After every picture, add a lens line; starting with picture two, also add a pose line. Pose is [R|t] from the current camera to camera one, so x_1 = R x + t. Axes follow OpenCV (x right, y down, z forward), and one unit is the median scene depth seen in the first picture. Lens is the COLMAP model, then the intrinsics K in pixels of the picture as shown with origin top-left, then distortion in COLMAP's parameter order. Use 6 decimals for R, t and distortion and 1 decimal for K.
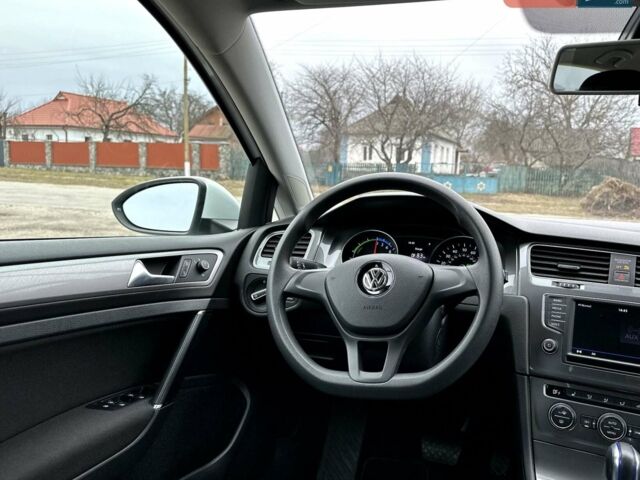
lens RADIAL K [[527.6, 0, 349.6], [0, 527.6, 238.1], [0, 0, 1]] dist [0.109672, -0.212226]
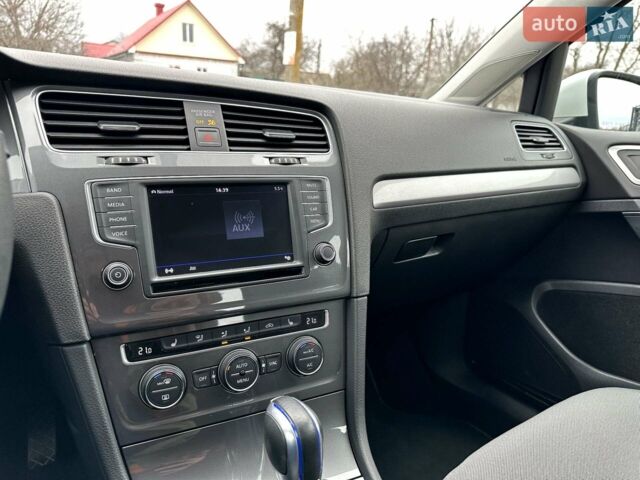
lens RADIAL K [[448.5, 0, 320.0], [0, 448.5, 240.0], [0, 0, 1]] dist [0.060242, -0.077770]
pose [[0.591563, -0.224317, 0.774425, 0.115520], [0.064154, 0.970568, 0.232125, 0.057487], [-0.803702, -0.087635, 0.588543, 0.442281]]
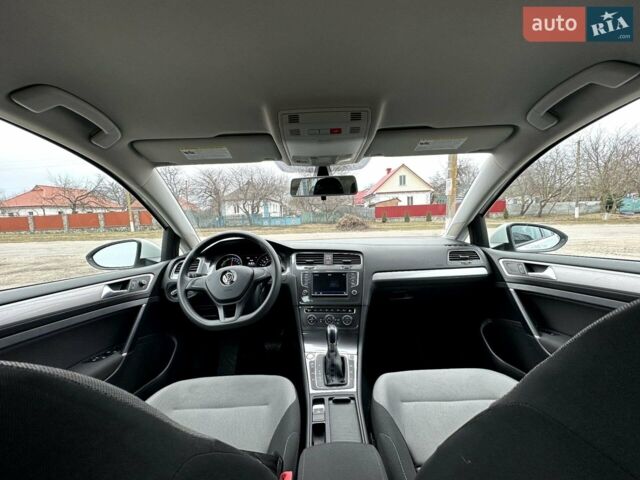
lens RADIAL K [[256.5, 0, 320.0], [0, 256.5, 240.0], [0, 0, 1]] dist [-0.007196, -0.000226]
pose [[0.939713, -0.102963, 0.326096, 0.054177], [0.112574, 0.993586, -0.010687, -0.020469], [-0.322904, 0.046753, 0.945276, -0.141964]]
